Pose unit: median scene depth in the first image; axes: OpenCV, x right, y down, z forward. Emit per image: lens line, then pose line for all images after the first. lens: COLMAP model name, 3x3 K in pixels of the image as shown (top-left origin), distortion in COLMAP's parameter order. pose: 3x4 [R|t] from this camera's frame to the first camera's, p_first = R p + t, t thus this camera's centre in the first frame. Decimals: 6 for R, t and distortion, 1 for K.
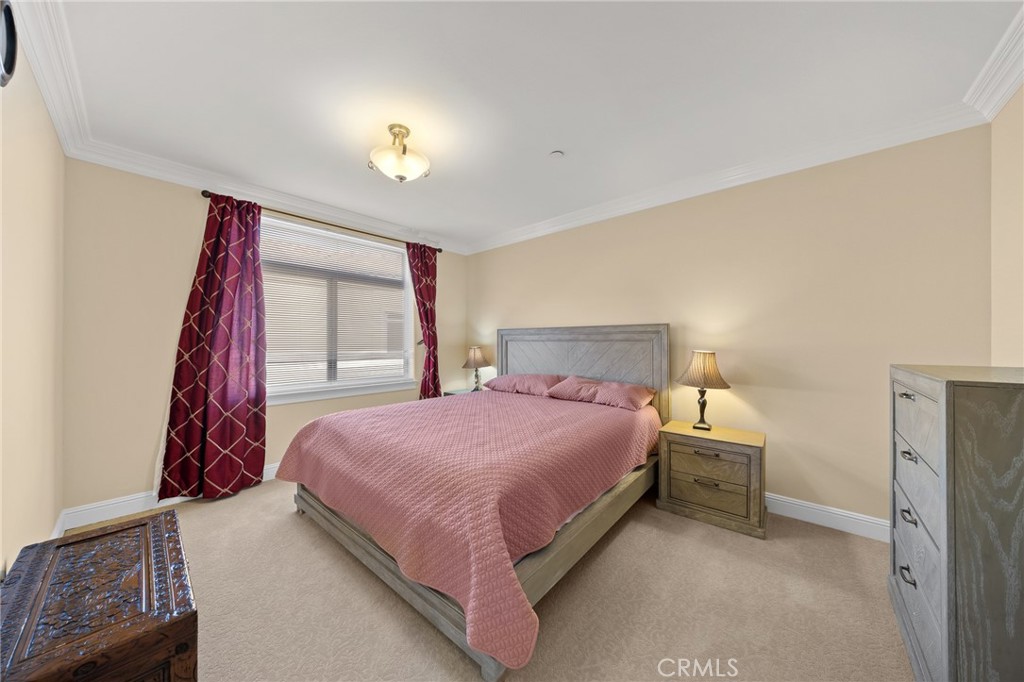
lens RADIAL K [[335.5, 0, 506.8], [0, 335.5, 343.0], [0, 0, 1]] dist [-0.000071, -0.000016]
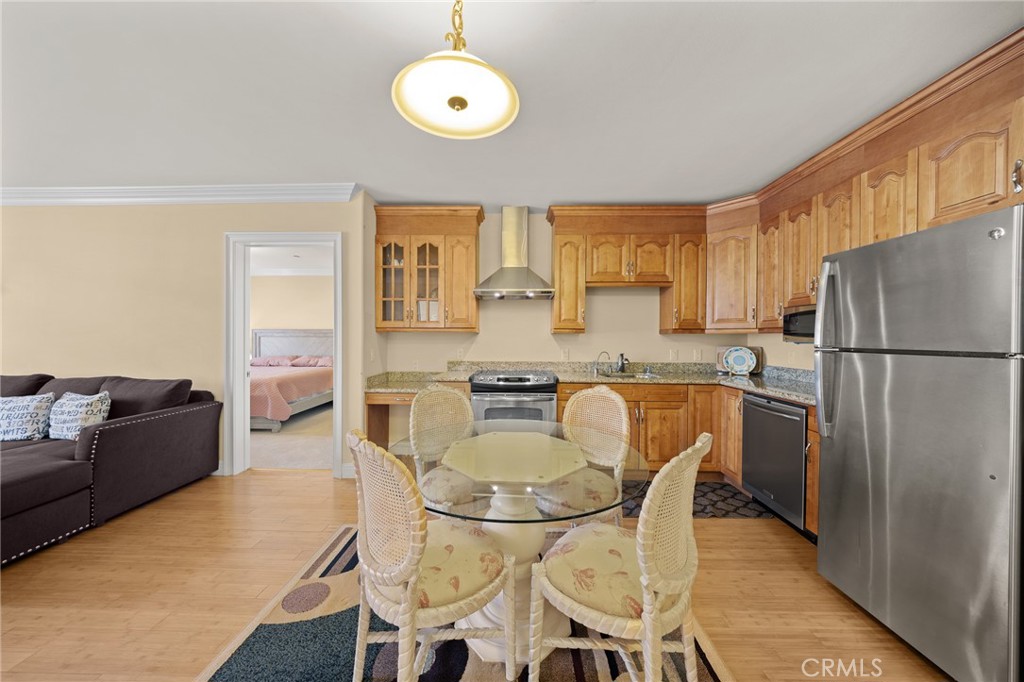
lens RADIAL K [[342.6, 0, 510.6], [0, 342.6, 339.9], [0, 0, 1]] dist [-0.001270, -0.000345]
pose [[0.757401, -0.000737, 0.652950, -0.261637], [-0.001840, 0.999993, 0.003263, 0.003483], [-0.652948, -0.003672, 0.757394, -1.668684]]
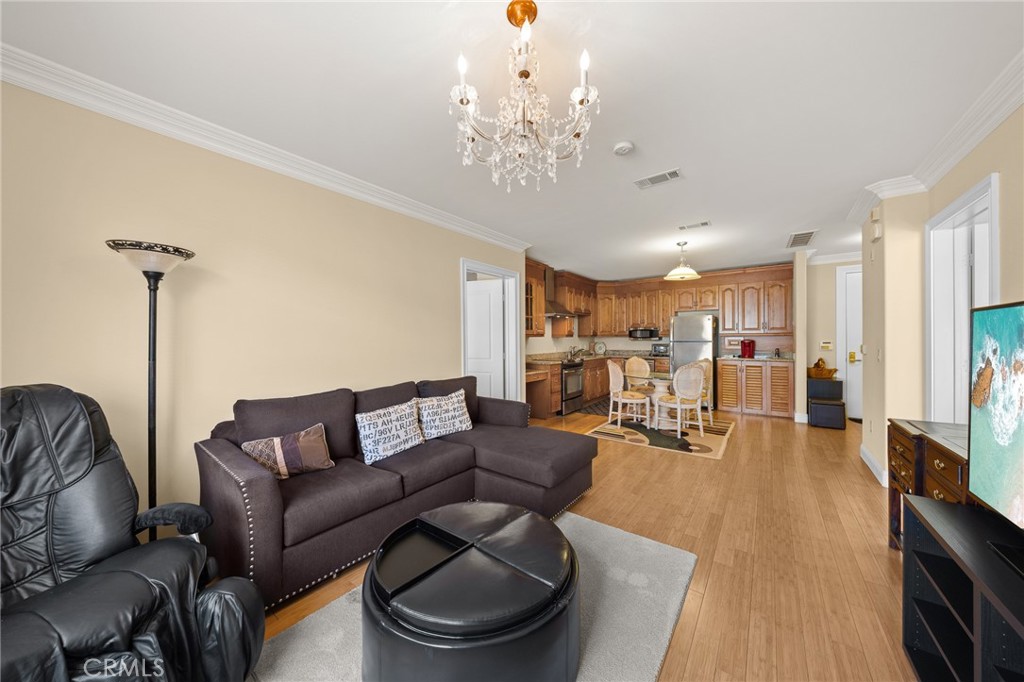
lens RADIAL K [[342.6, 0, 510.6], [0, 342.6, 339.9], [0, 0, 1]] dist [-0.001270, -0.000345]
pose [[-0.090995, -0.004611, 0.995841, -1.773456], [0.009986, 0.999935, 0.005543, -0.016016], [-0.995801, 0.010449, -0.090943, -0.130151]]
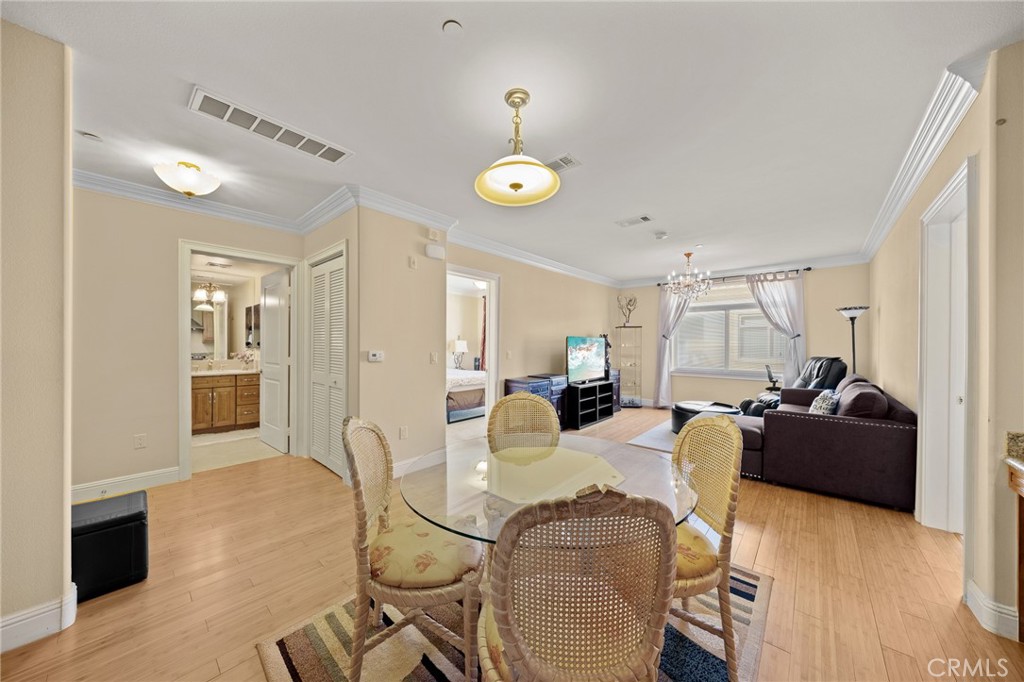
lens RADIAL K [[345.6, 0, 508.7], [0, 345.6, 348.2], [0, 0, 1]] dist [-0.000817, -0.003025]
pose [[0.009908, 0.007056, -0.999926, 0.749445], [-0.008759, 0.999937, 0.006970, 0.004902], [0.999913, 0.008689, 0.009969, -1.256467]]
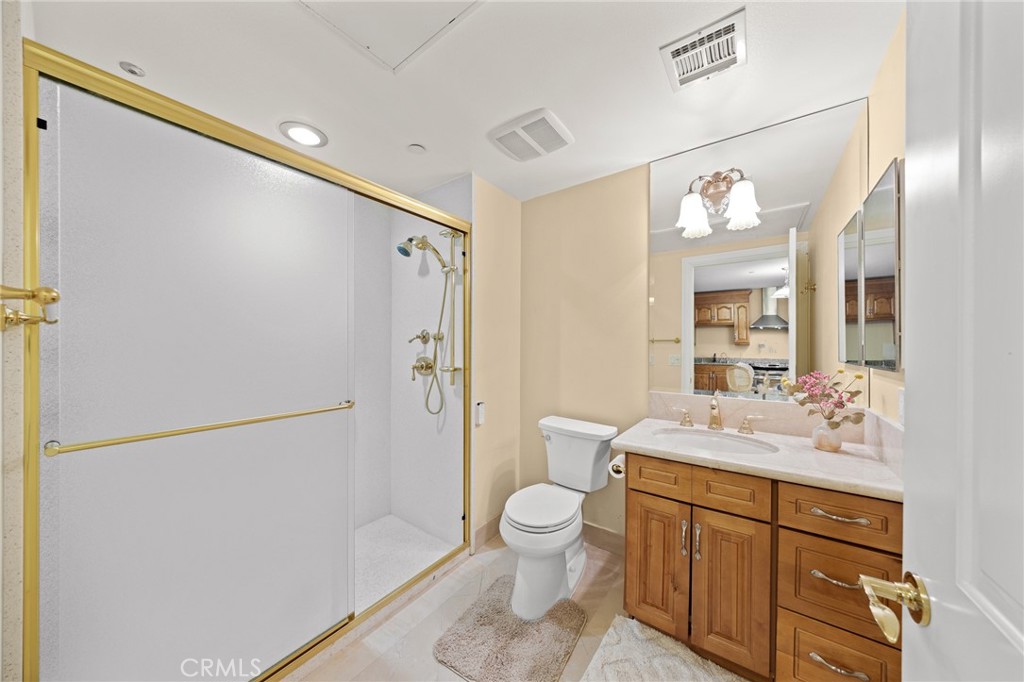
lens RADIAL K [[339.5, 0, 514.8], [0, 339.5, 345.7], [0, 0, 1]] dist [-0.001011, -0.000062]
pose [[-0.994465, -0.002457, -0.105036, -0.769245], [-0.002958, 0.999985, 0.004620, 0.002833], [0.105023, 0.004905, -0.994458, -2.325614]]
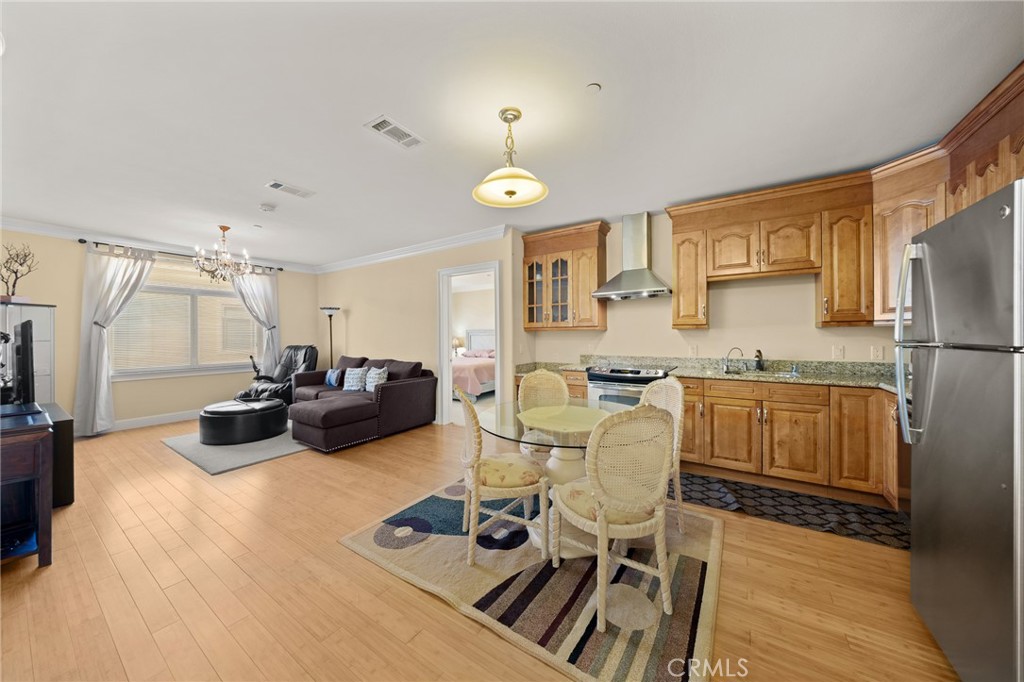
lens RADIAL K [[348.4, 0, 511.0], [0, 348.4, 332.6], [0, 0, 1]] dist [-0.000891, 0.000035]
pose [[0.989037, -0.007261, 0.147486, -0.117074], [0.008923, 0.999904, -0.010612, 0.004101], [-0.147395, 0.011811, 0.989007, -2.066203]]
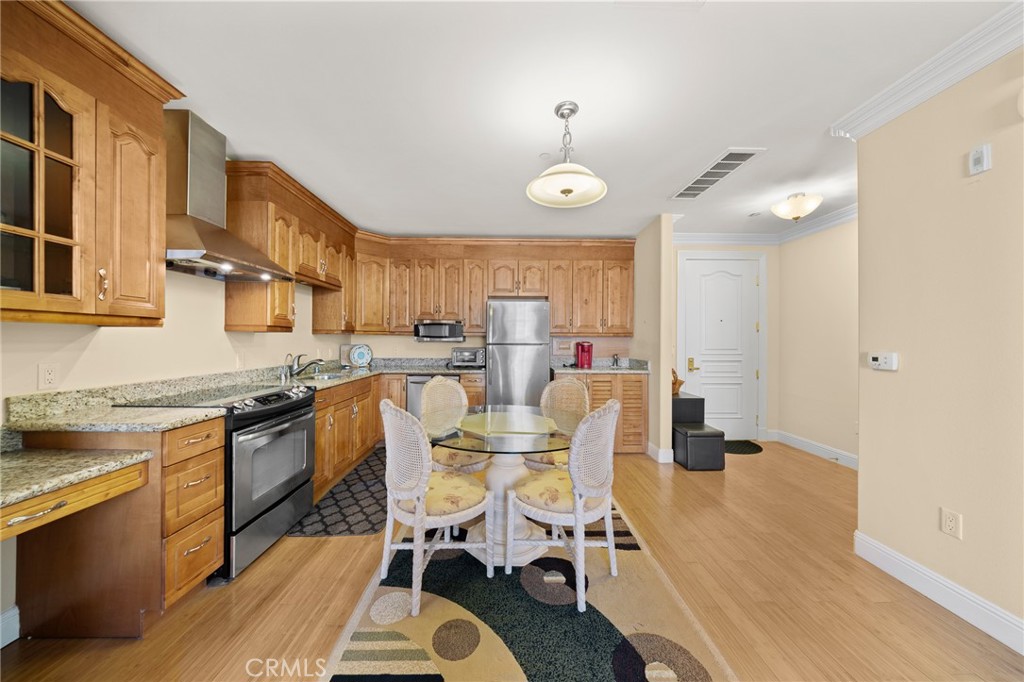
lens RADIAL K [[342.6, 0, 510.6], [0, 342.6, 339.9], [0, 0, 1]] dist [-0.001270, -0.000345]
pose [[-0.685158, -0.003499, 0.728386, -0.480487], [-0.003156, 0.999993, 0.001835, 0.001208], [-0.728388, -0.001042, -0.685165, -0.604732]]
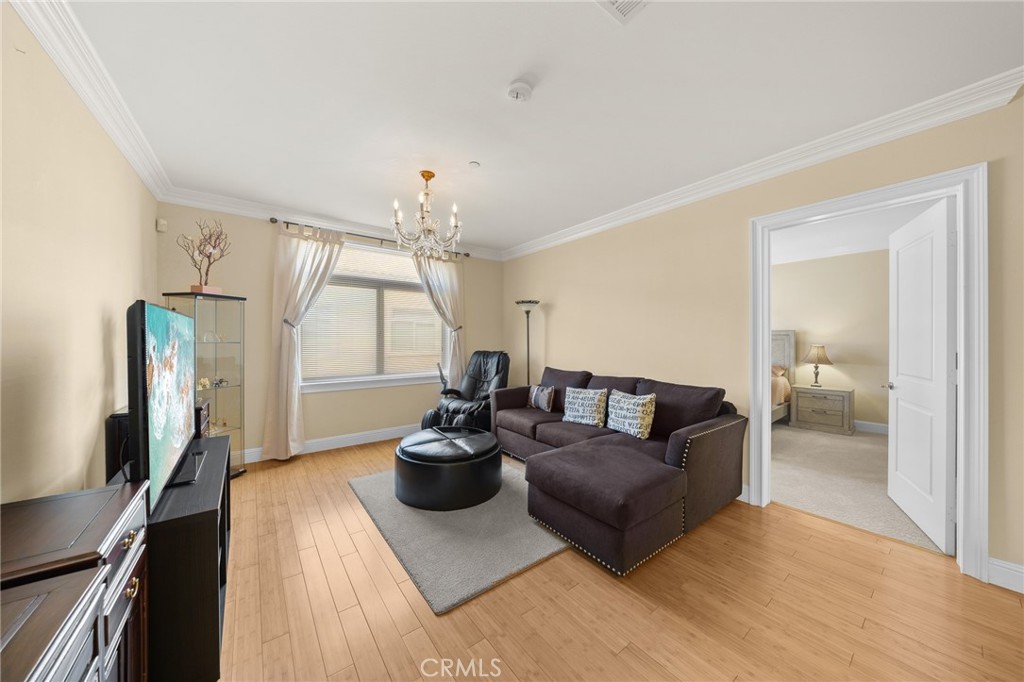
lens RADIAL K [[342.6, 0, 510.6], [0, 342.6, 339.9], [0, 0, 1]] dist [-0.001270, -0.000345]
pose [[0.982796, 0.000816, -0.184692, -0.766051], [-0.001159, 0.999998, -0.001749, -0.002794], [0.184690, 0.001933, 0.982795, -1.231404]]
